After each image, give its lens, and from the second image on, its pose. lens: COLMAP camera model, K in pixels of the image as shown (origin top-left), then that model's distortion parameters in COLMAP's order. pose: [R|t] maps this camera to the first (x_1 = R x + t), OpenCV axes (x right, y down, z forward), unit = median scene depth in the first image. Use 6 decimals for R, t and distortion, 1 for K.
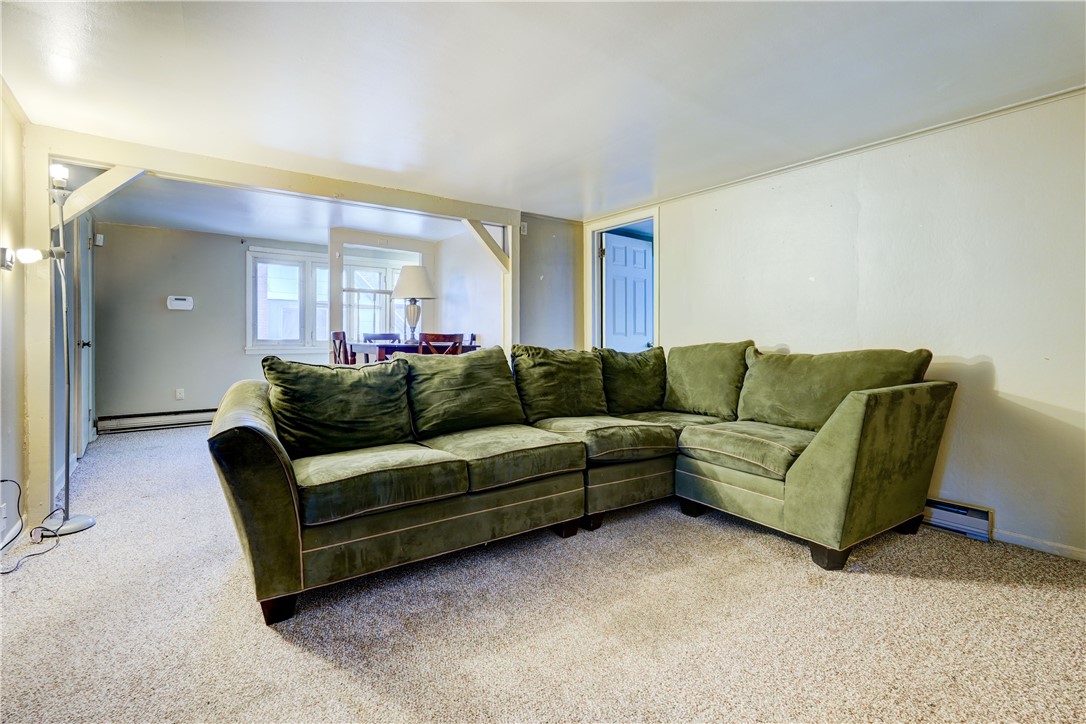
lens RADIAL K [[492.8, 0, 542.7], [0, 492.8, 339.2], [0, 0, 1]] dist [-0.019962, 0.008600]
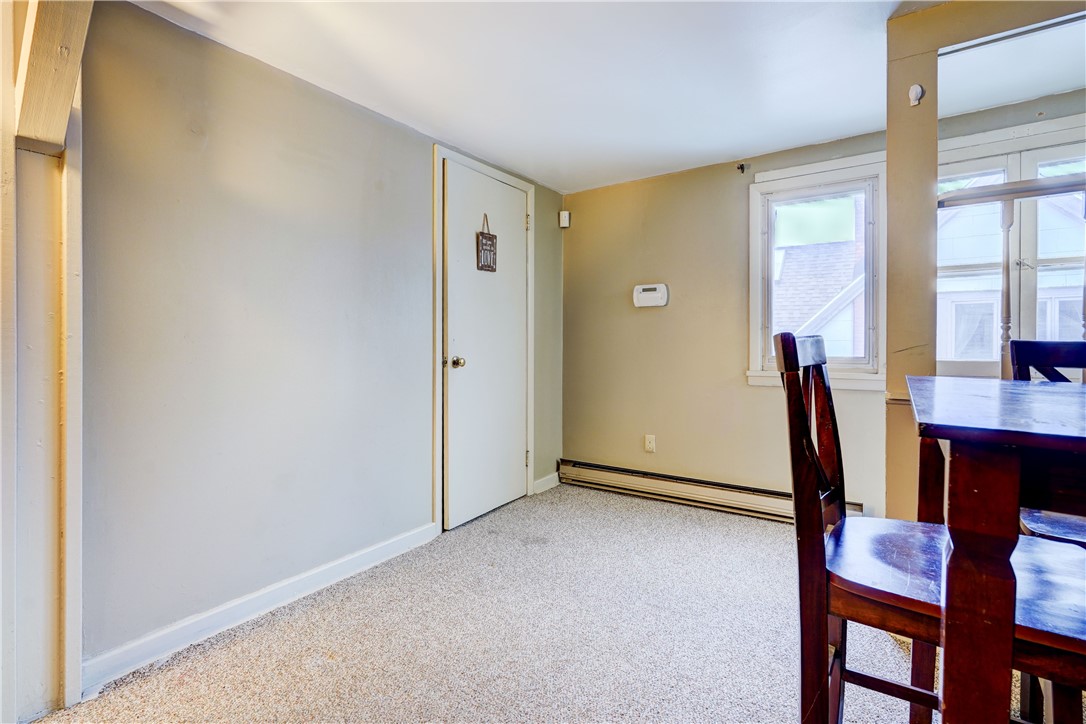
lens RADIAL K [[499.2, 0, 531.2], [0, 499.2, 349.2], [0, 0, 1]] dist [-0.016619, 0.012055]
pose [[0.300891, 0.003753, -0.953651, -0.203980], [-0.005062, 0.999984, 0.002339, -0.008341], [0.953645, 0.004124, 0.300905, 0.728873]]
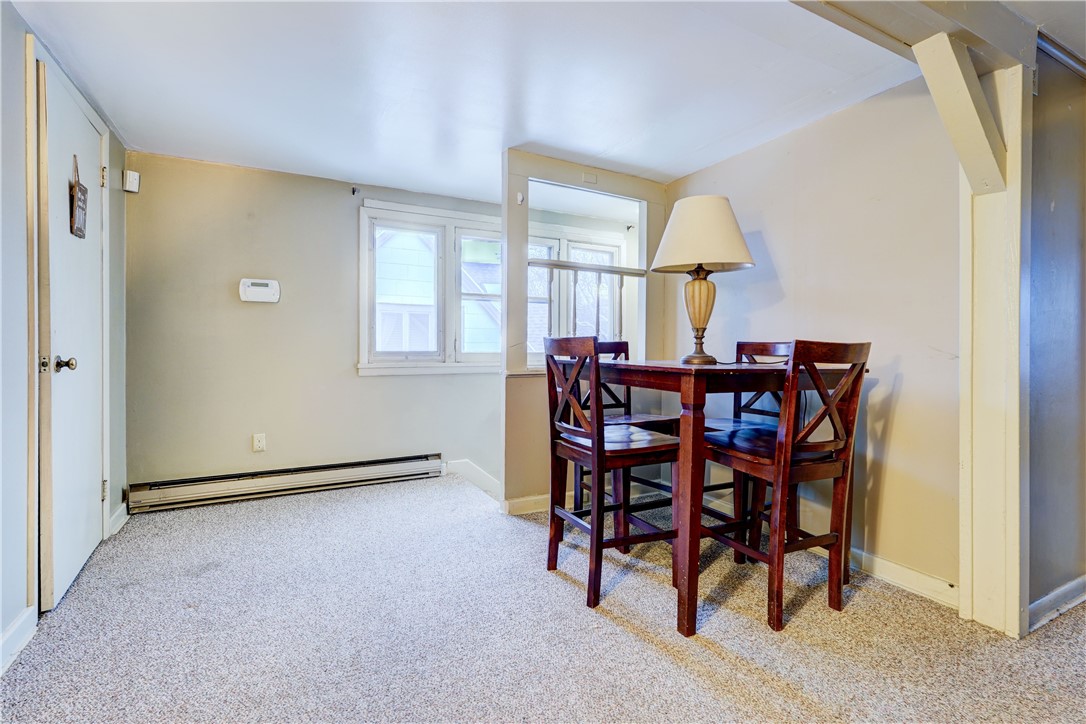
lens RADIAL K [[499.2, 0, 531.2], [0, 499.2, 349.2], [0, 0, 1]] dist [-0.016619, 0.012055]
pose [[0.985742, 0.002834, -0.168242, -0.338581], [-0.002589, 0.999995, 0.001678, -0.004779], [0.168246, -0.001219, 0.985744, 0.495370]]
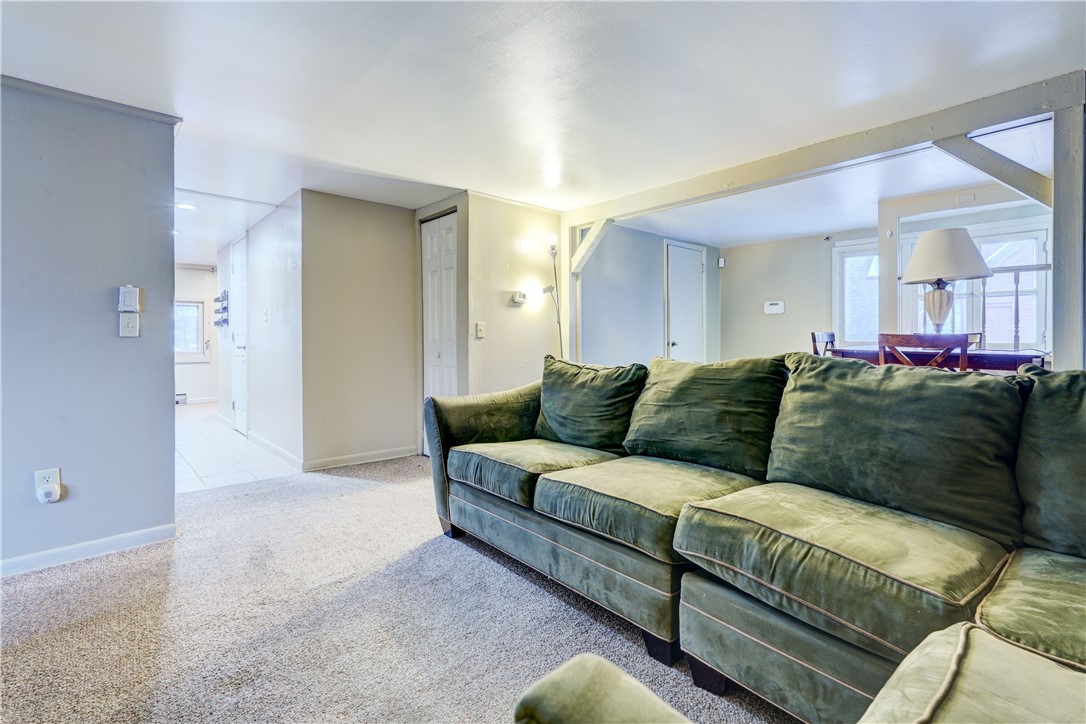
lens RADIAL K [[492.8, 0, 542.7], [0, 492.8, 339.2], [0, 0, 1]] dist [-0.019962, 0.008600]
pose [[0.103179, 0.002746, -0.994659, 0.333413], [-0.002741, 0.999993, 0.002477, -0.004385], [0.994659, 0.002471, 0.103185, 0.399250]]
